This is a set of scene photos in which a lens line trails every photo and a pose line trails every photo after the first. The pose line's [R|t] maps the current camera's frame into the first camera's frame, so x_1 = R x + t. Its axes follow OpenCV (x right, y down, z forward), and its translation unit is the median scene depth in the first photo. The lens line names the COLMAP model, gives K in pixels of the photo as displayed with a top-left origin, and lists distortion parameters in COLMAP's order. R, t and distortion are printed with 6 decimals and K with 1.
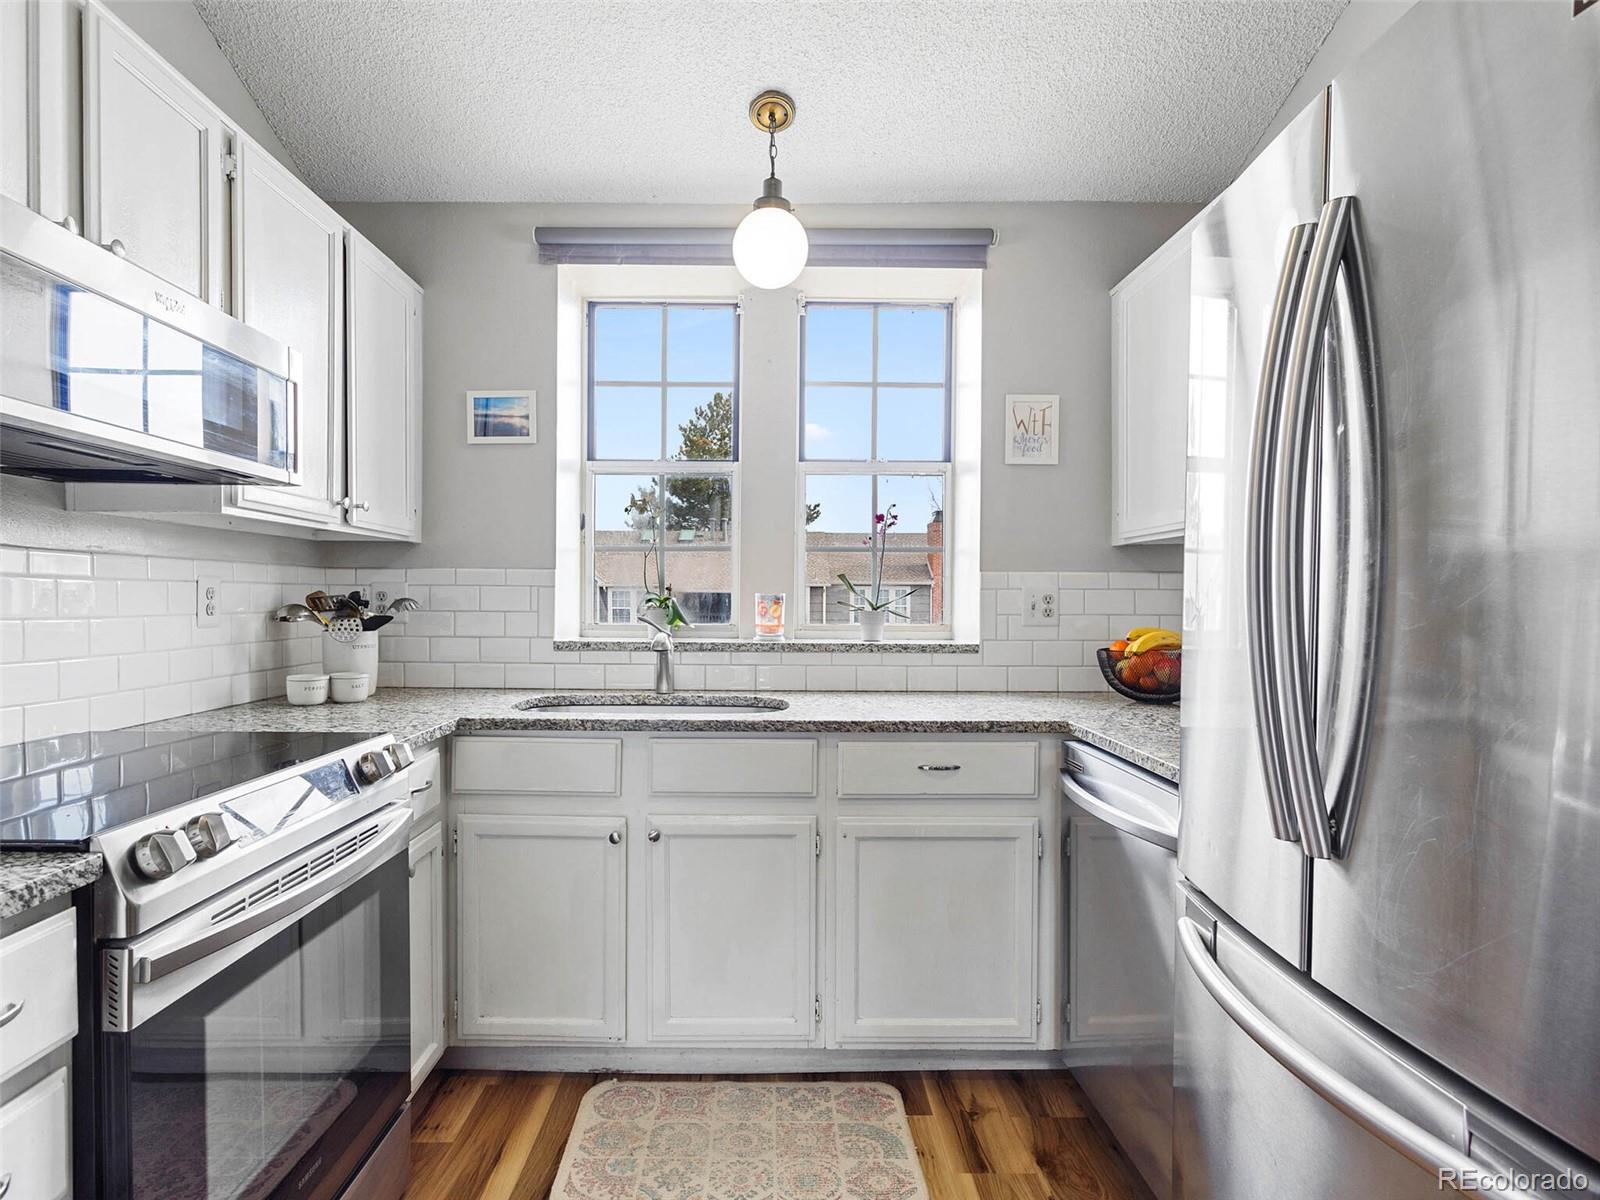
lens RADIAL K [[852.9, 0, 795.1], [0, 852.9, 607.7], [0, 0, 1]] dist [0.017179, 0.000414]
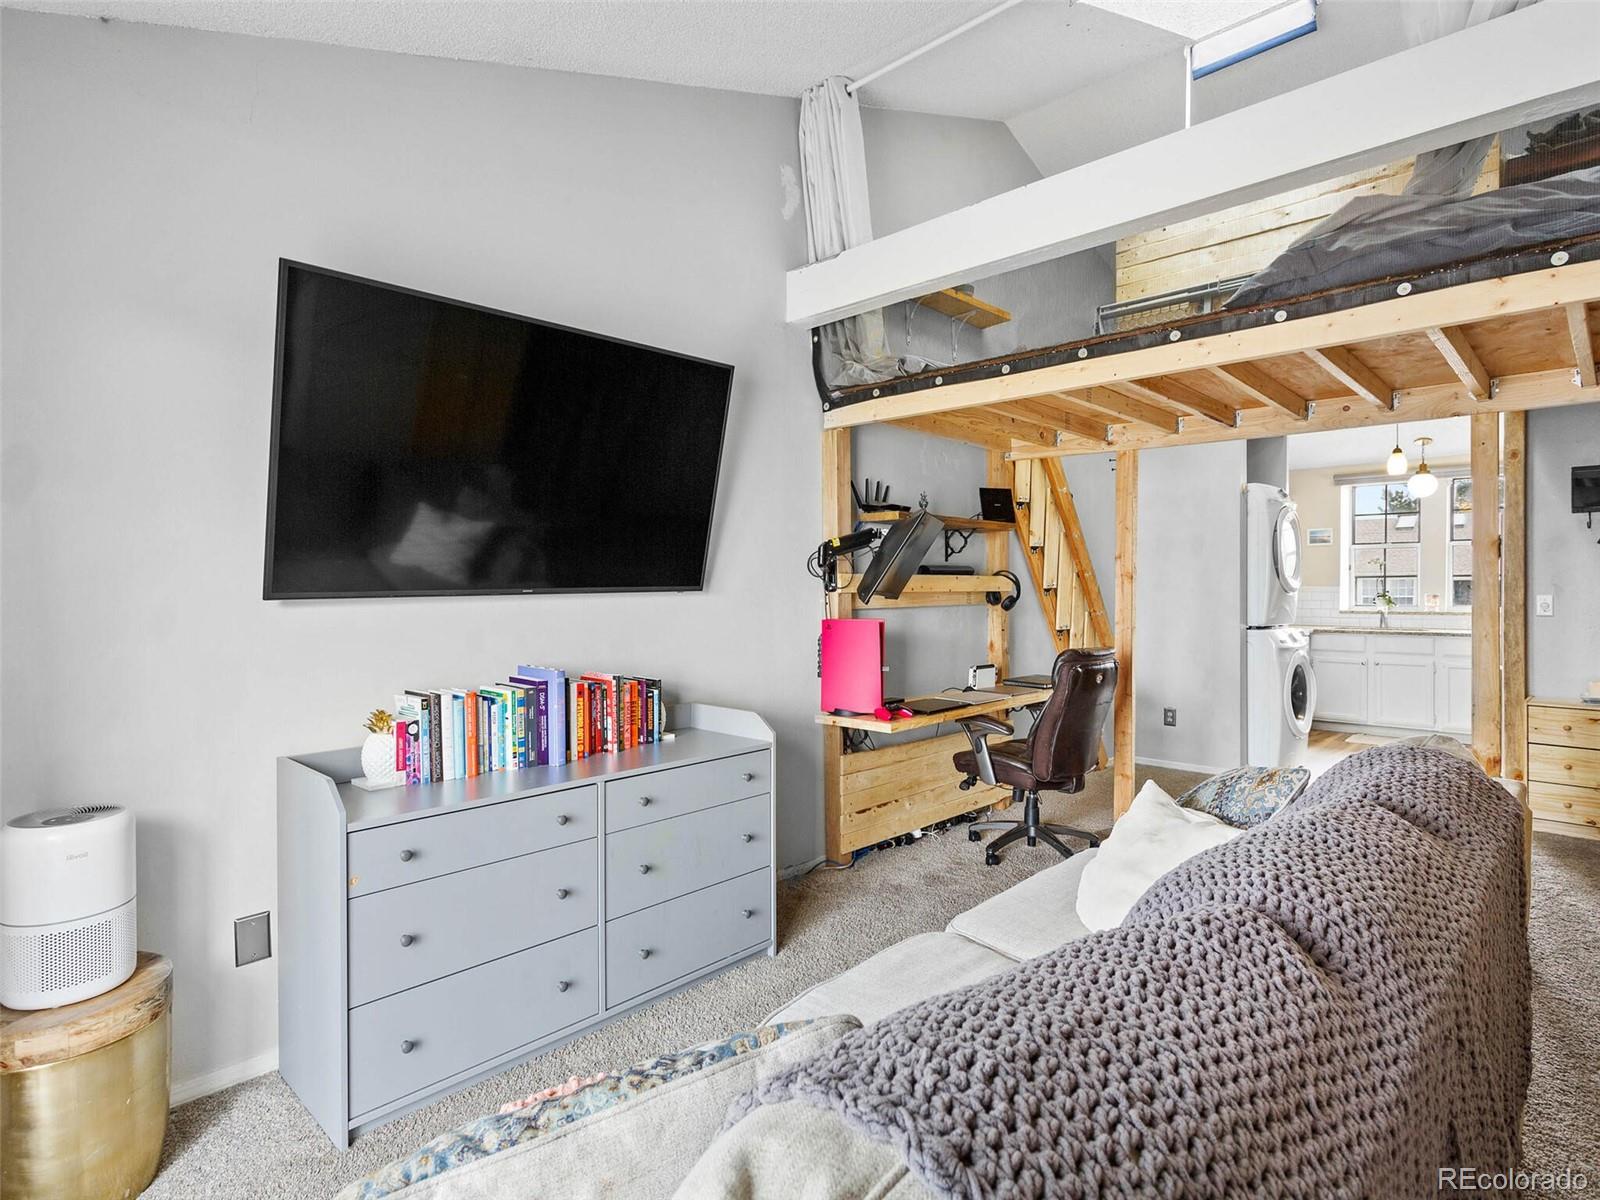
lens RADIAL K [[852.9, 0, 802.3], [0, 852.9, 602.0], [0, 0, 1]] dist [0.017179, 0.000414]
pose [[0.708626, 0.000020, -0.705584, 0.519499], [-0.002479, 0.999994, -0.002461, 0.021887], [0.705580, 0.003493, 0.708622, -2.518862]]
